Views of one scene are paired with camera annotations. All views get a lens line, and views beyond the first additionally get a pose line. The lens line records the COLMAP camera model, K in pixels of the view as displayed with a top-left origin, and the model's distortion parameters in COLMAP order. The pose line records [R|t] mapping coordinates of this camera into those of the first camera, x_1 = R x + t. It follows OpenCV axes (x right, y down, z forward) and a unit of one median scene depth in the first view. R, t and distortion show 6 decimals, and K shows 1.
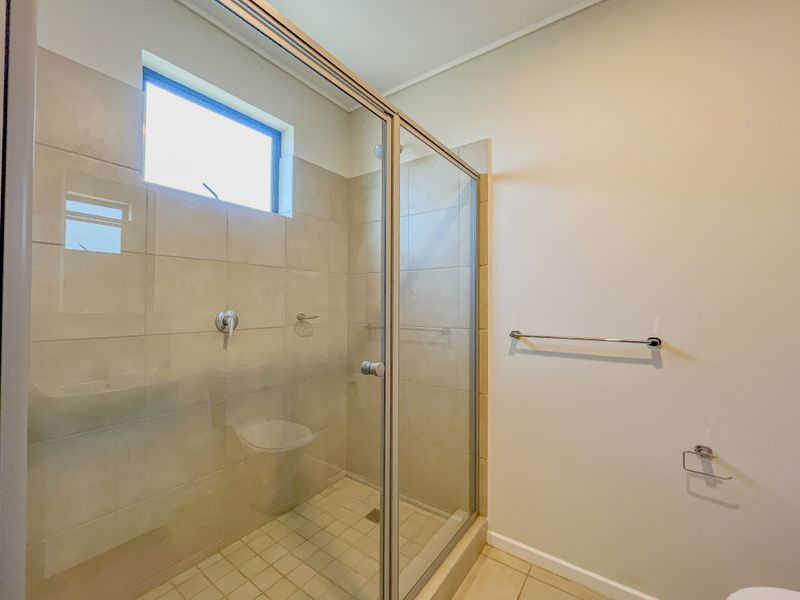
lens RADIAL K [[335.2, 0, 399.3], [0, 335.2, 299.5], [0, 0, 1]] dist [-0.003240, 0.000590]
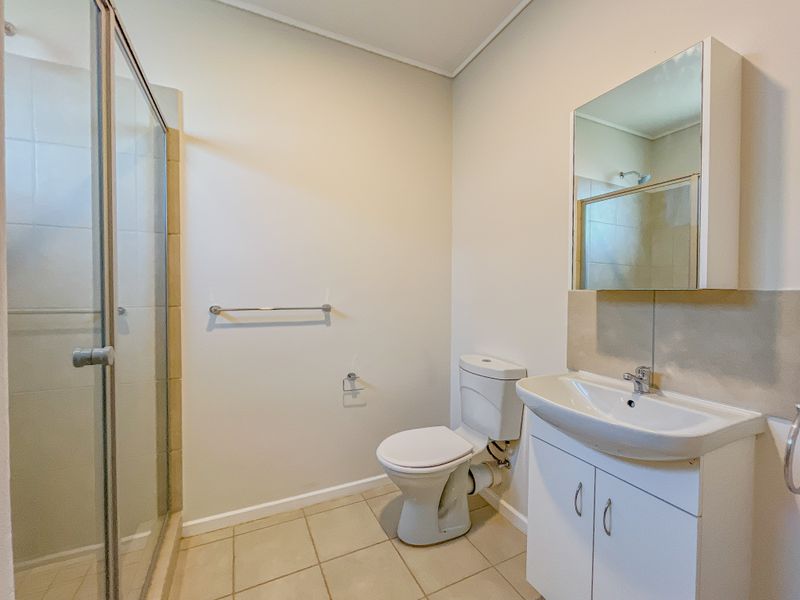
lens RADIAL K [[335.2, 0, 395.4], [0, 335.2, 297.7], [0, 0, 1]] dist [-0.003240, 0.000590]
pose [[0.489764, -0.019748, 0.871632, -0.249060], [-0.015144, 0.999400, 0.031152, 0.031292], [-0.871724, -0.028457, 0.489171, 0.060217]]
